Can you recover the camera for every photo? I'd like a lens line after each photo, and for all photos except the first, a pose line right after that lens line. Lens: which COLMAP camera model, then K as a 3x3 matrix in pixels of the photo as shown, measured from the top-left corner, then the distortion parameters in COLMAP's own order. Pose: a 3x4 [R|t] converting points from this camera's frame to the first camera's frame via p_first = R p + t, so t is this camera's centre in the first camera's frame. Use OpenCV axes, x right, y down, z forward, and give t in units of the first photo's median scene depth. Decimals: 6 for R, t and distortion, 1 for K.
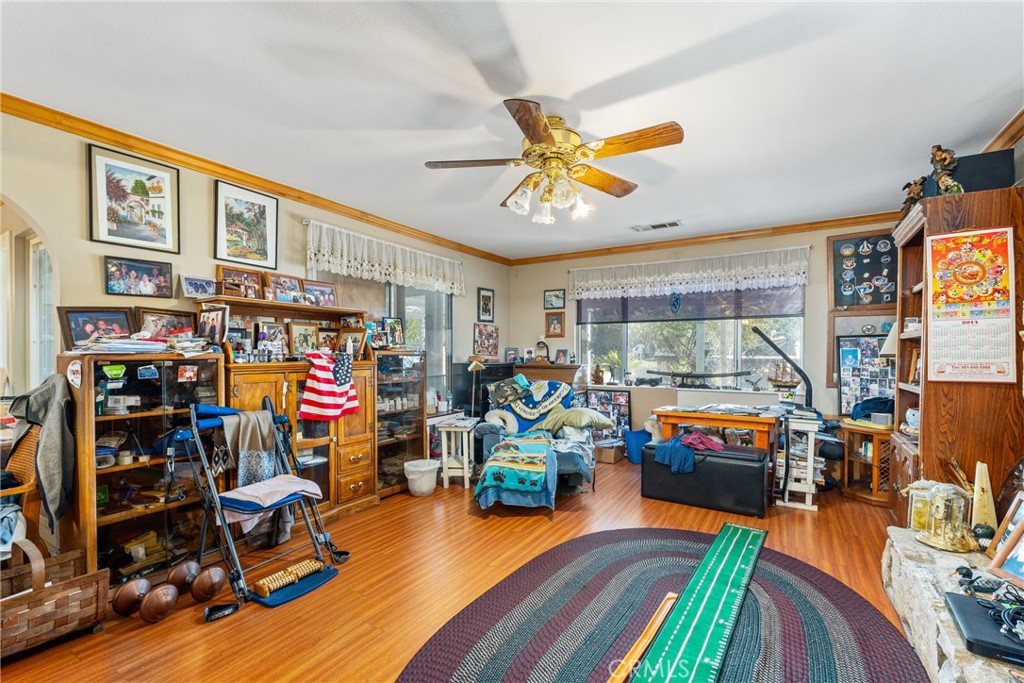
lens RADIAL K [[456.1, 0, 512.8], [0, 456.1, 362.5], [0, 0, 1]] dist [0.000619, 0.000270]
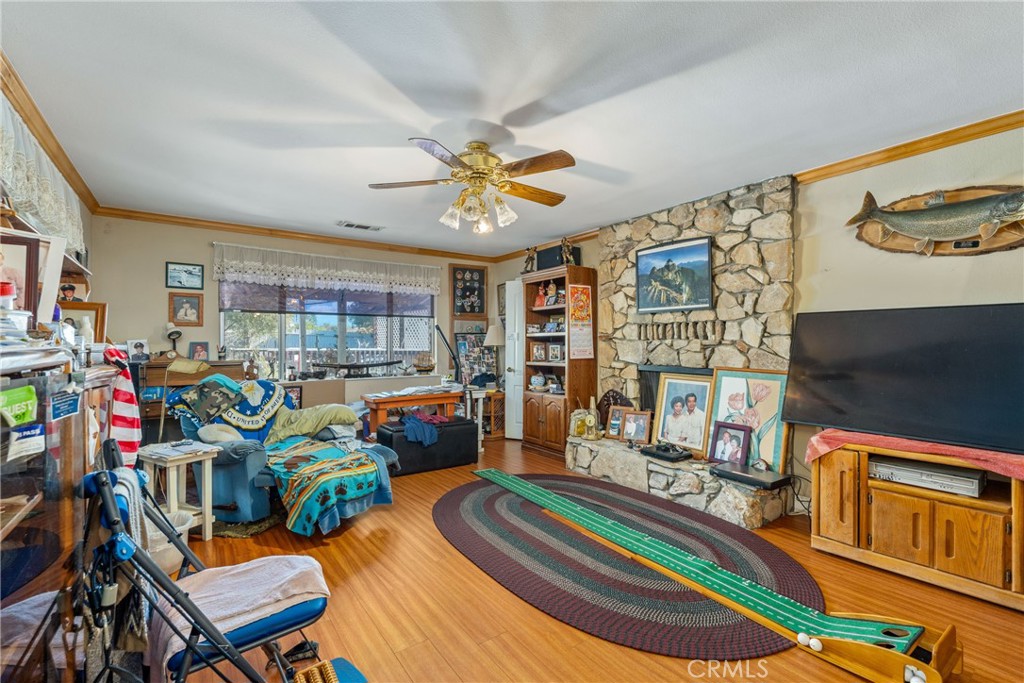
lens RADIAL K [[452.9, 0, 514.8], [0, 452.9, 347.0], [0, 0, 1]] dist [0.000891, 0.000115]
pose [[0.377248, -0.008041, 0.926077, -0.687367], [0.024443, 0.999700, -0.001277, -0.009845], [-0.925789, 0.023118, 0.377332, 0.356727]]
